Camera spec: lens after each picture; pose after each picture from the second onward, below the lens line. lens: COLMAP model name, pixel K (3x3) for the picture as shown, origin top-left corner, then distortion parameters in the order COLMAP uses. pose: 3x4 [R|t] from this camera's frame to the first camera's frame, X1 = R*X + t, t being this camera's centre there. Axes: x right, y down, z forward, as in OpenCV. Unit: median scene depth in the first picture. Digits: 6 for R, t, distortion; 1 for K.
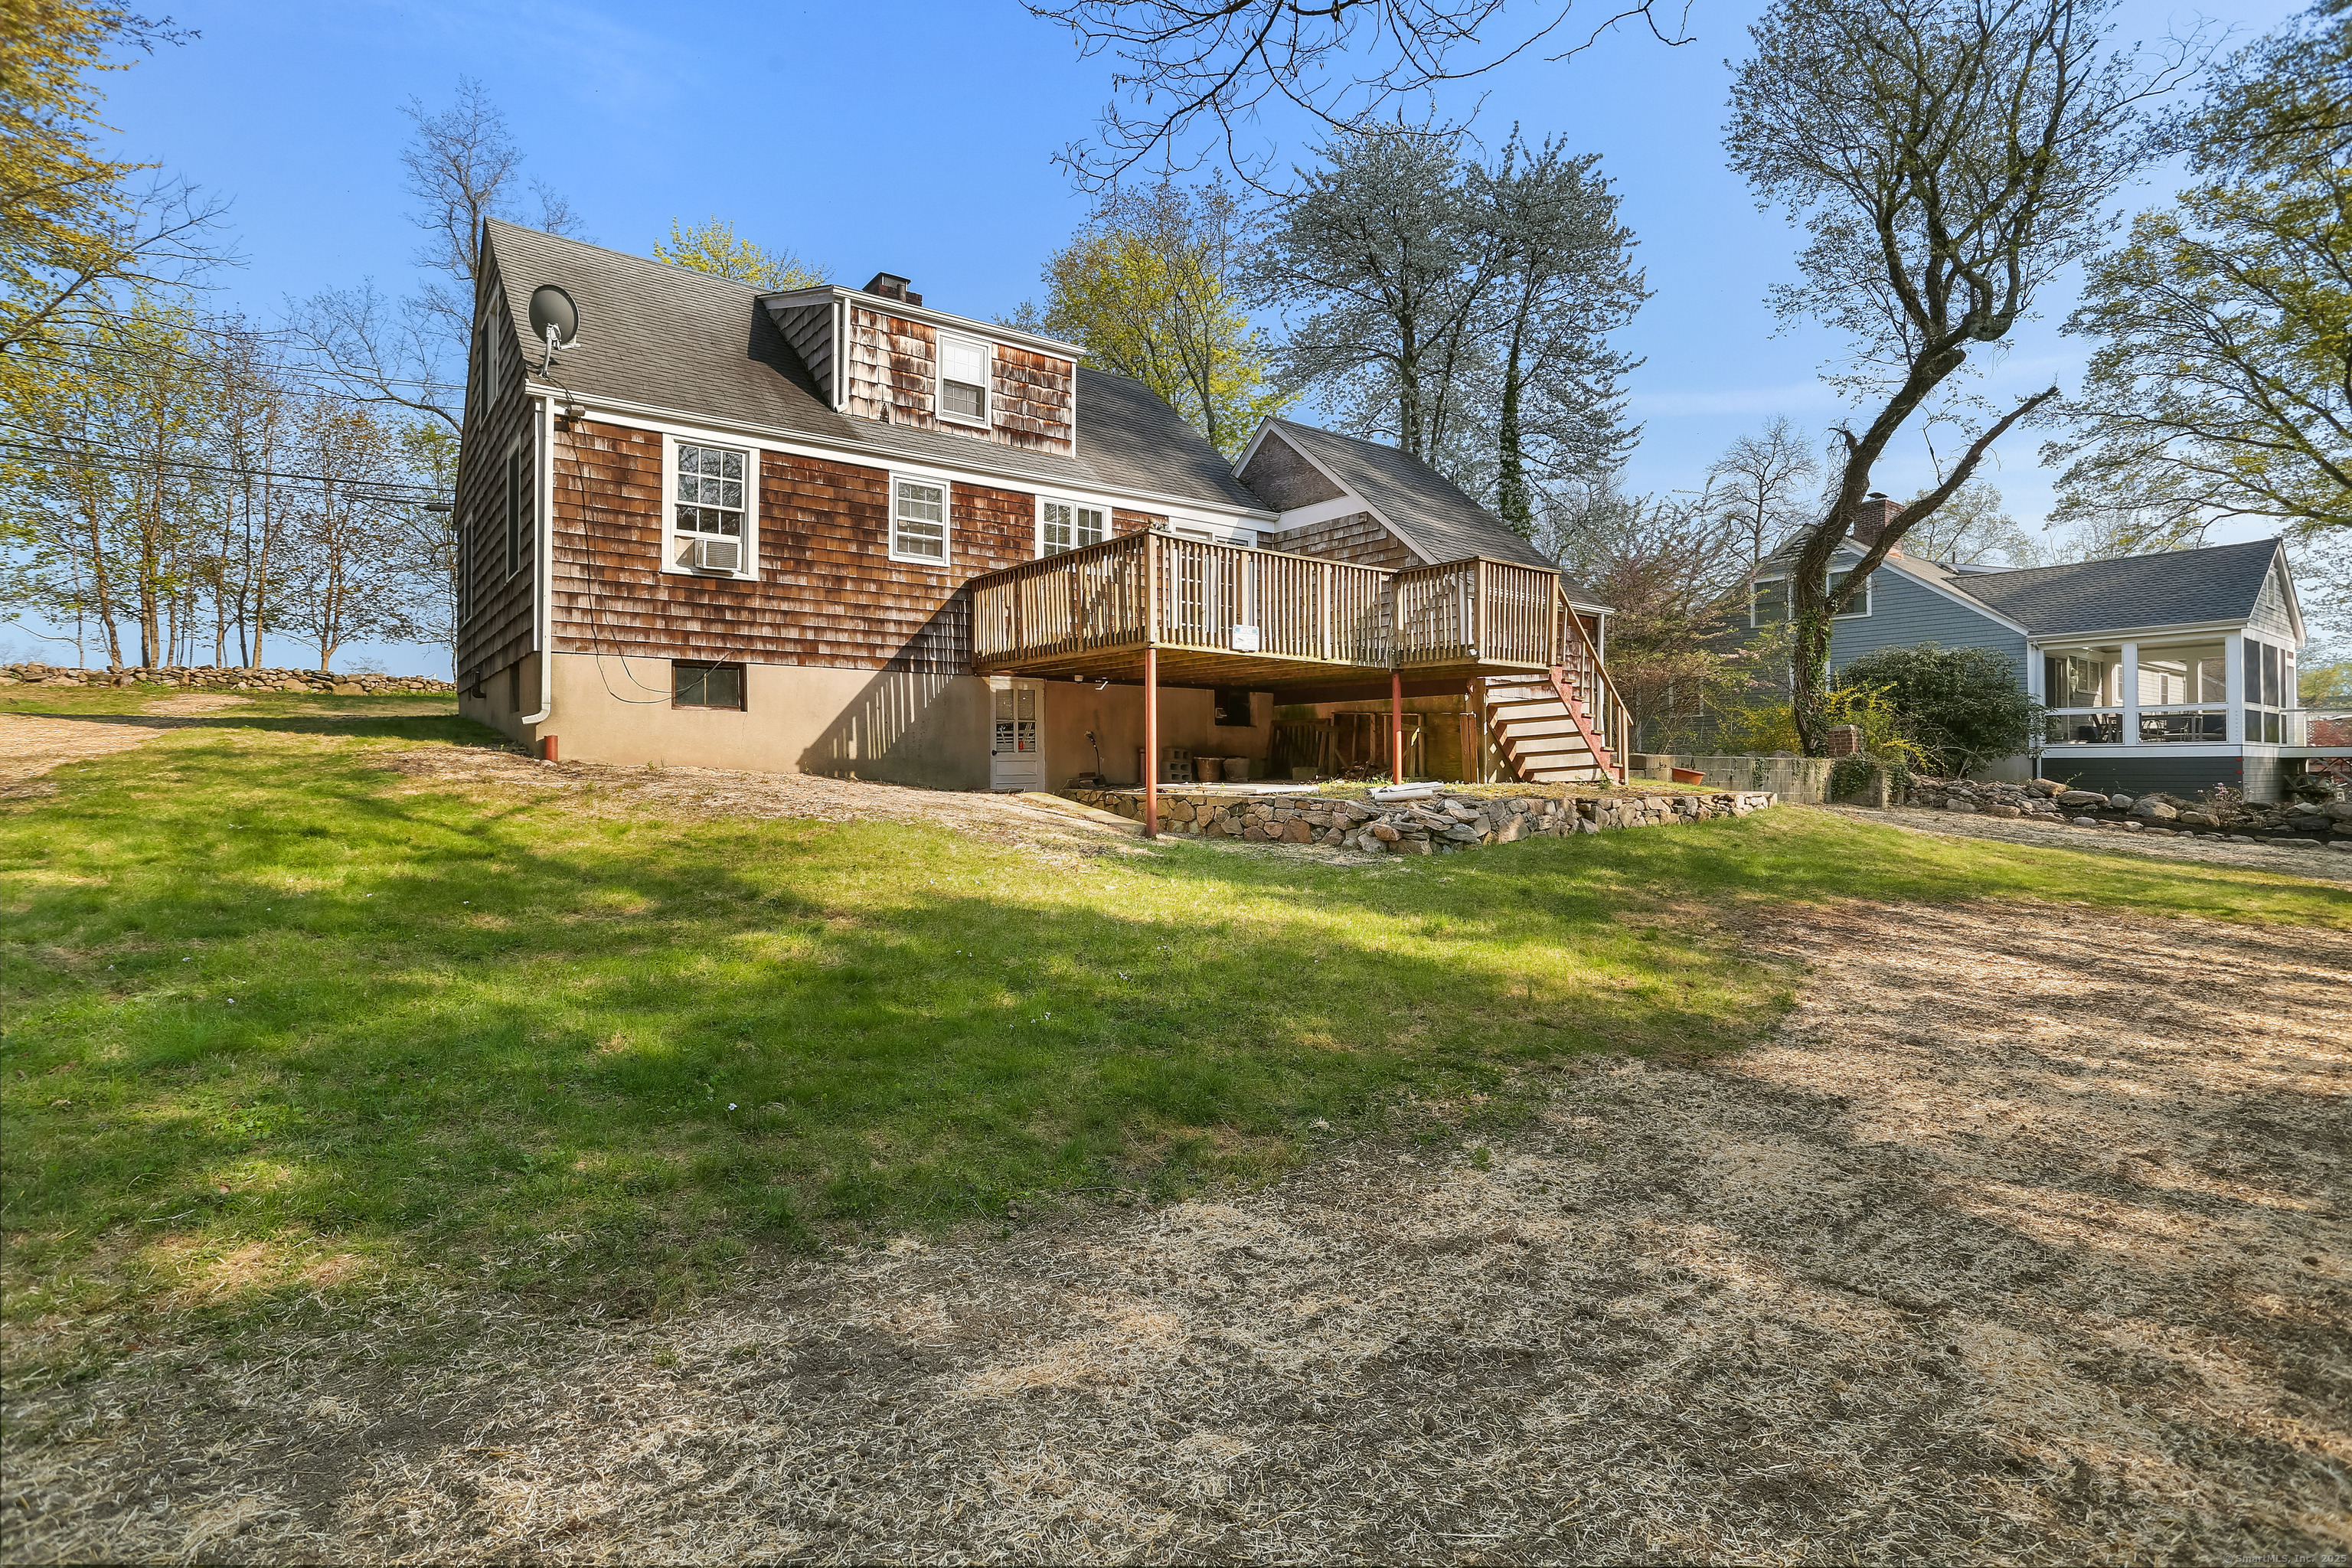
lens RADIAL K [[1137.4, 0, 1169.5], [0, 1137.4, 764.0], [0, 0, 1]] dist [-0.057696, 0.039784]
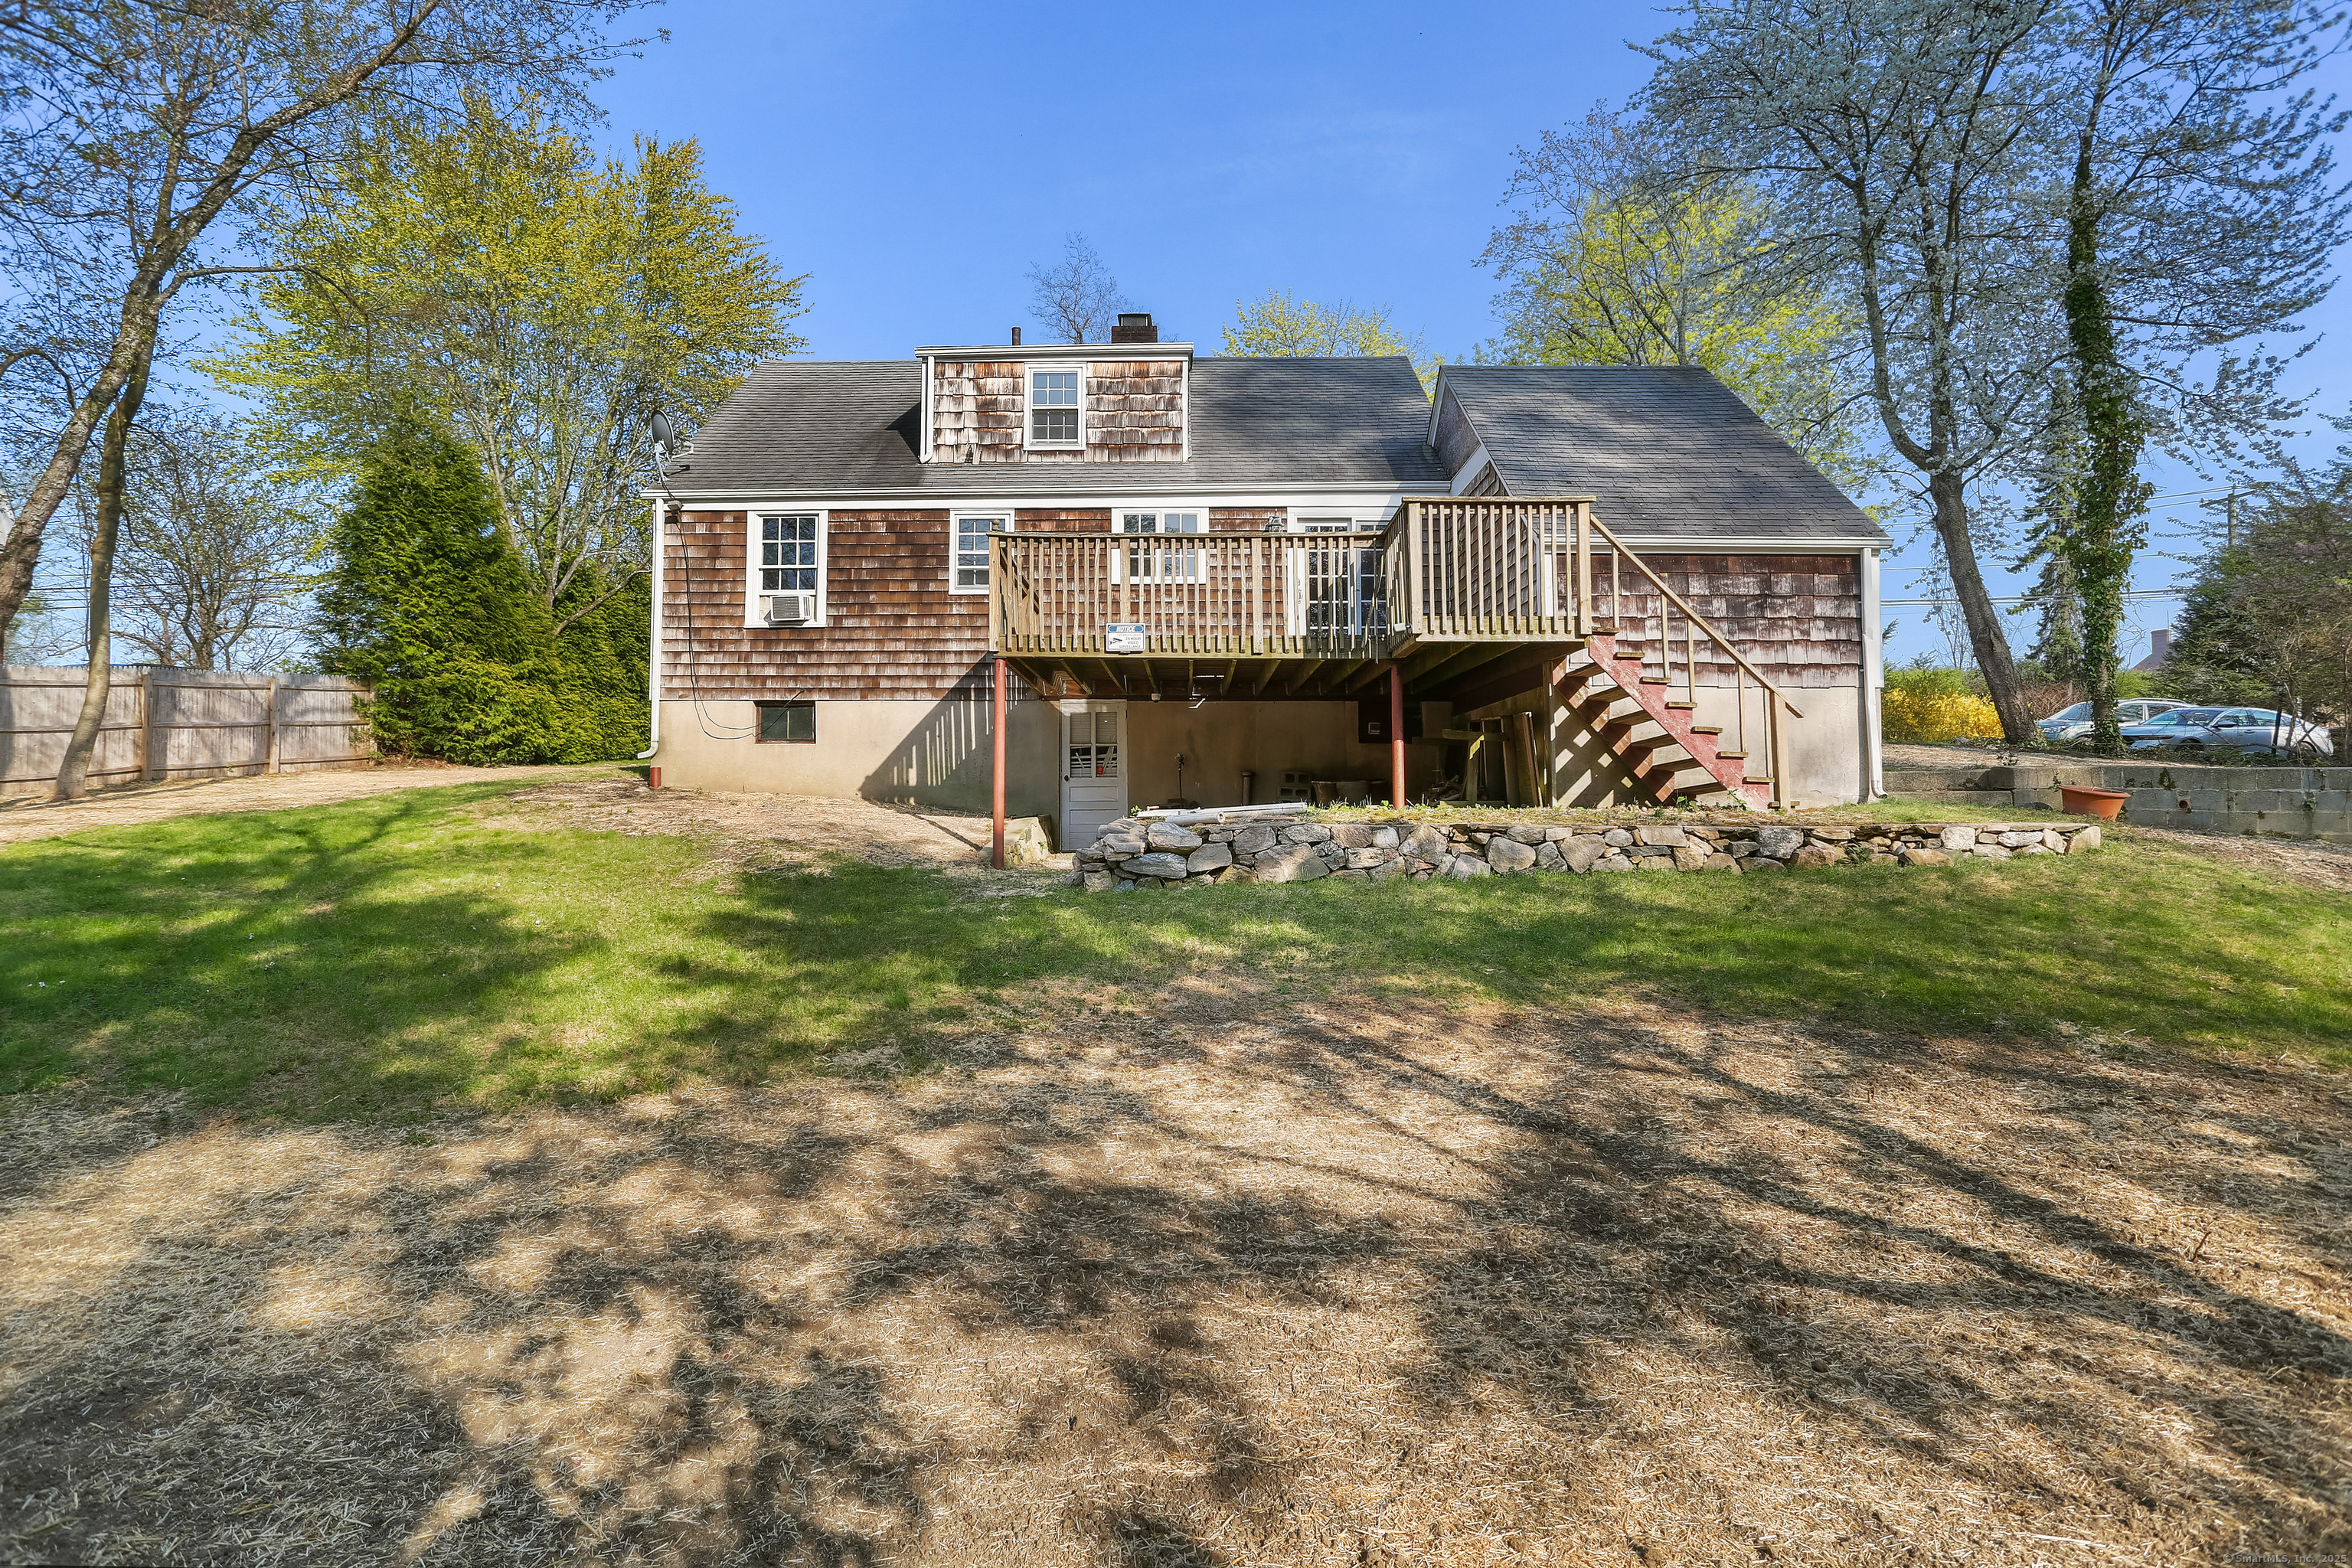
lens RADIAL K [[1137.4, 0, 1169.5], [0, 1137.4, 764.0], [0, 0, 1]] dist [-0.057696, 0.039784]
pose [[0.784580, -0.025755, -0.619493, 0.560786], [0.001908, 0.999232, -0.039127, 0.017485], [0.620025, 0.029516, 0.784027, 0.315828]]
